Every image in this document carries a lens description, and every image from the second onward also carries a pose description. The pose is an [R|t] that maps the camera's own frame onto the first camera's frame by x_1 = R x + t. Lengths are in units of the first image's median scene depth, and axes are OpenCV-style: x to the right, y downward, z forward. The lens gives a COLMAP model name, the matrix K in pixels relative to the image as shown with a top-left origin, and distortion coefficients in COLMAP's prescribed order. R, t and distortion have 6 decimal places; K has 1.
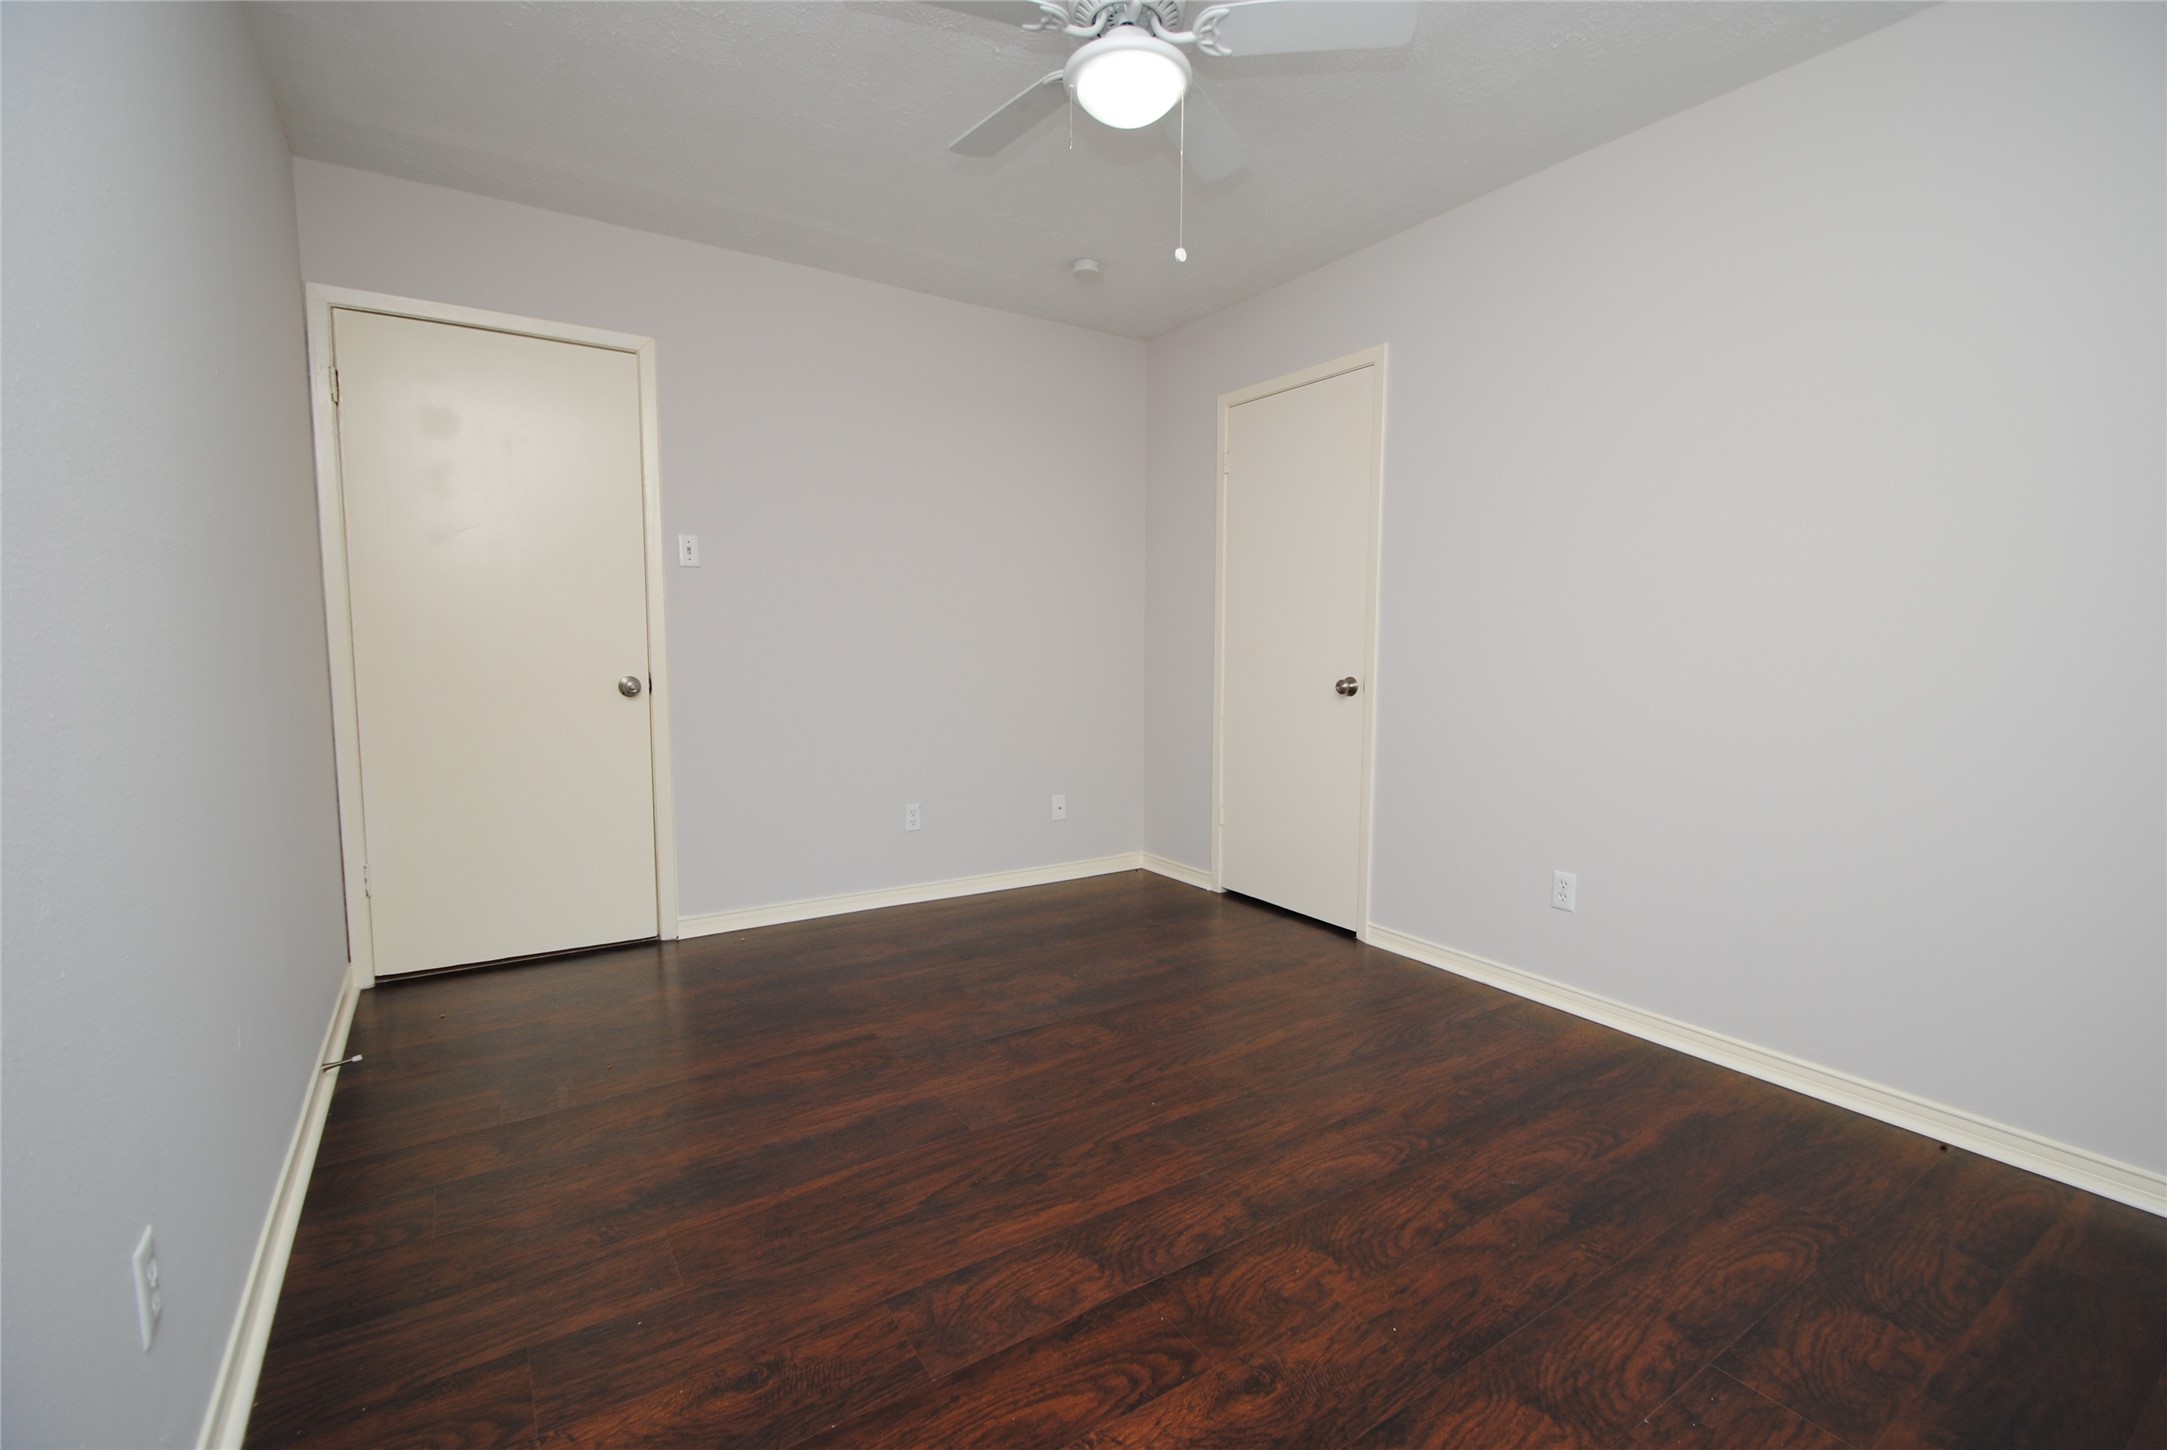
lens RADIAL K [[947.3, 0, 1101.9], [0, 947.3, 734.1], [0, 0, 1]] dist [0.015923, -0.017346]
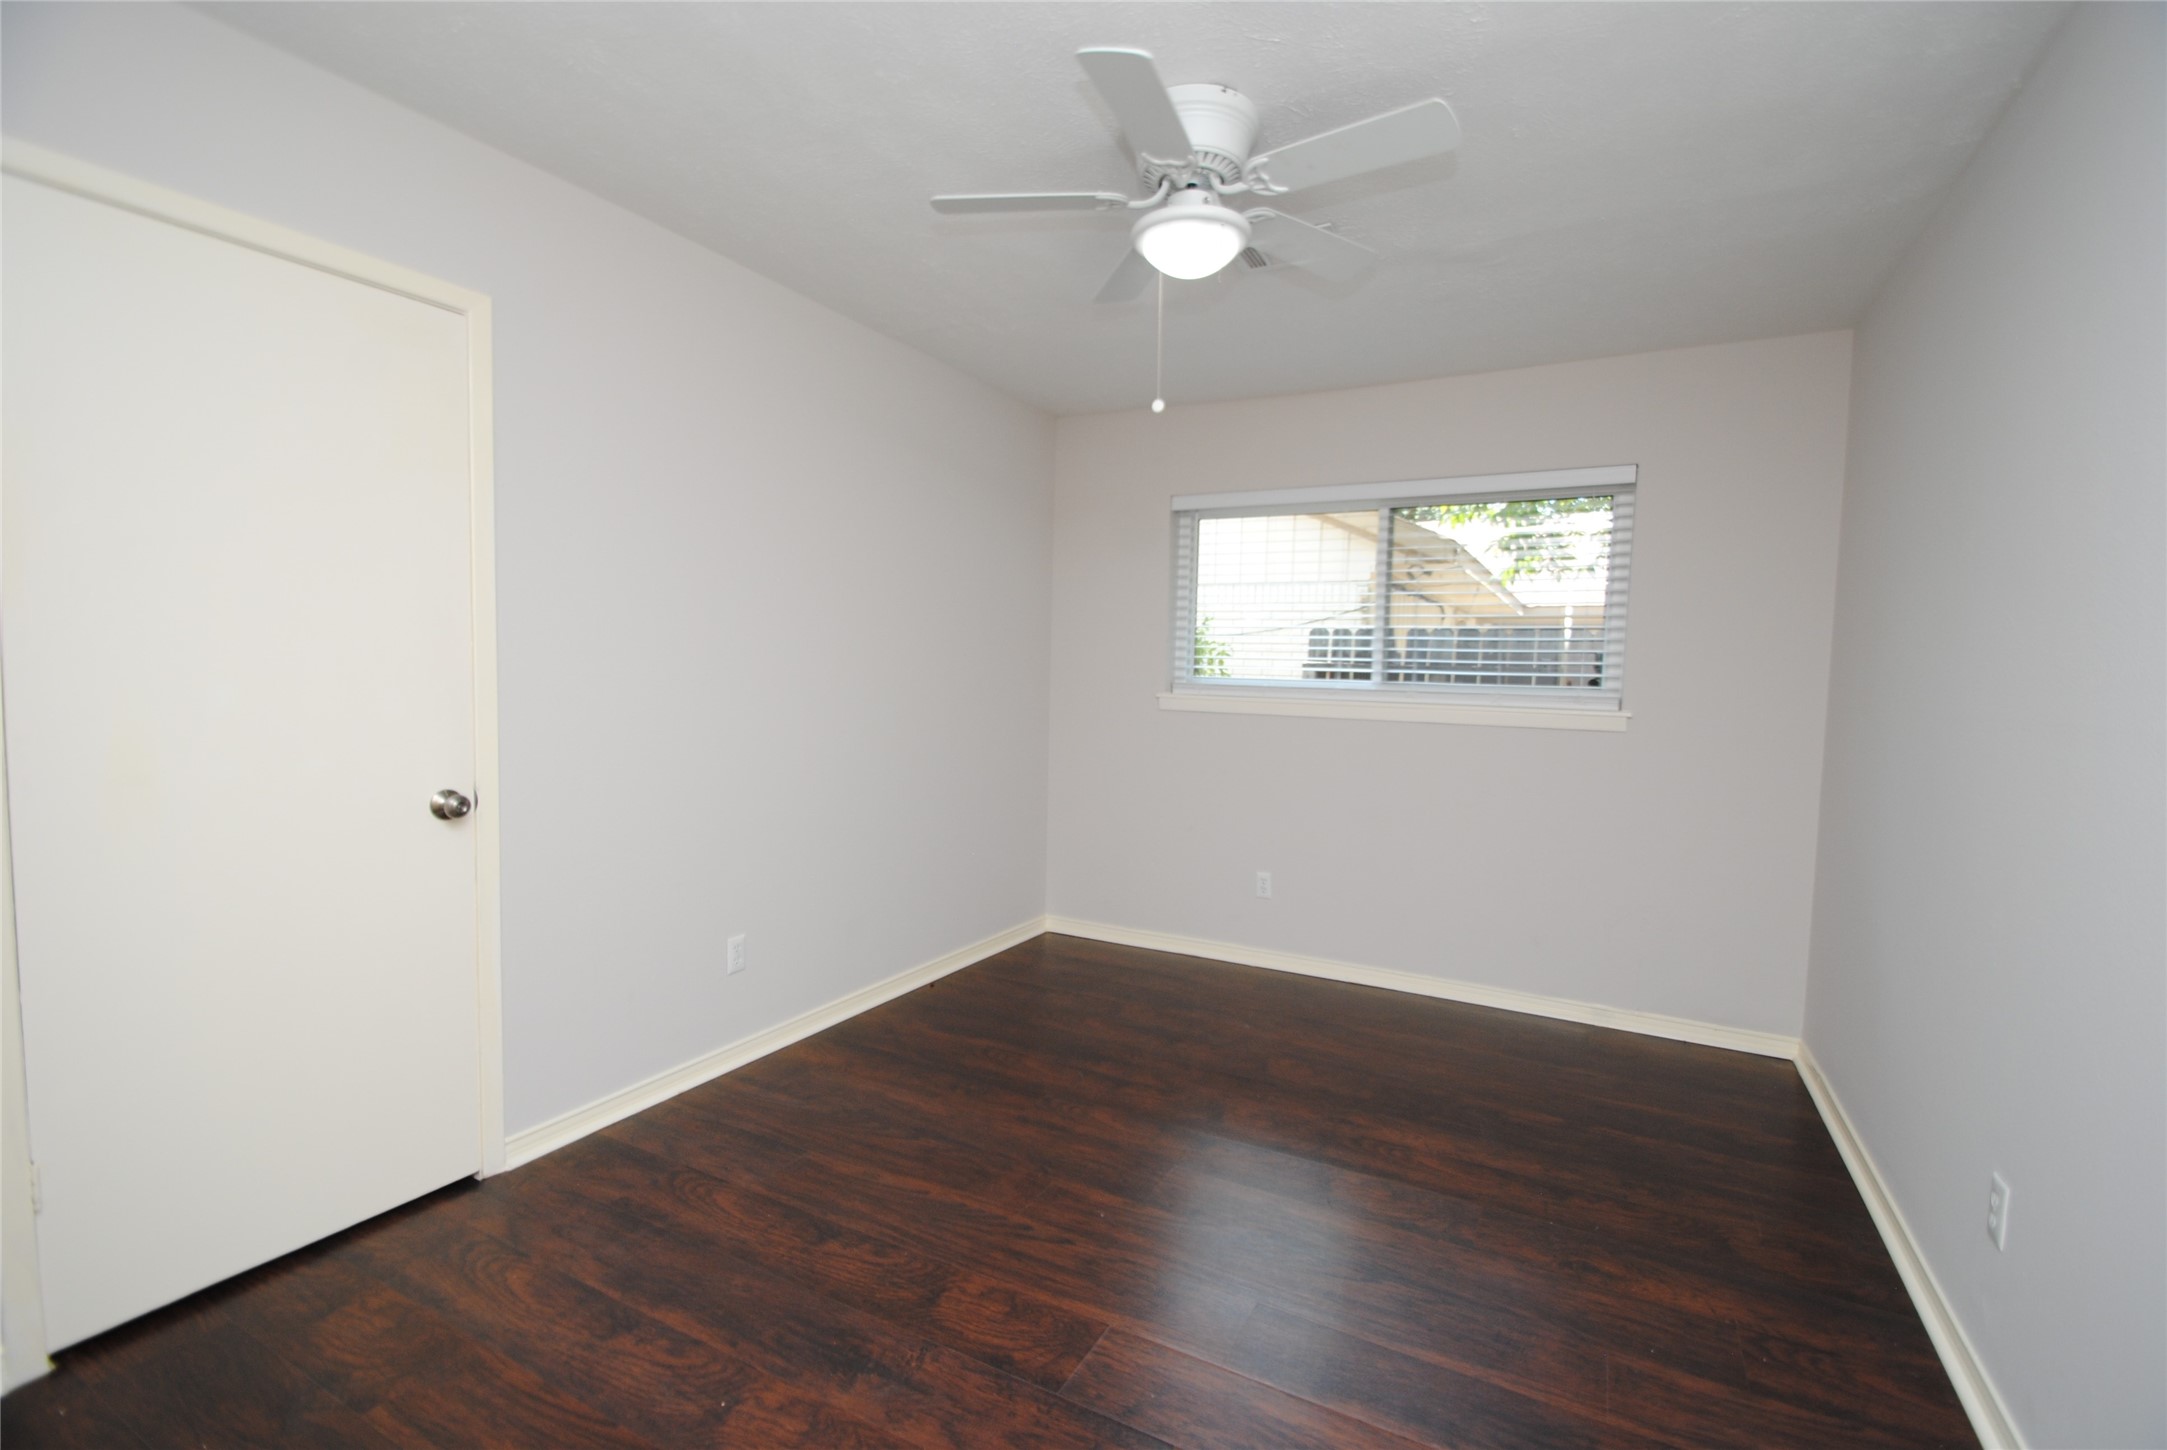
lens RADIAL K [[947.3, 0, 1101.9], [0, 947.3, 734.1], [0, 0, 1]] dist [0.015923, -0.017346]
pose [[-0.473663, -0.077927, 0.877252, -0.864179], [0.064704, 0.990307, 0.122906, -0.255114], [-0.878326, 0.114978, -0.464030, 1.564602]]
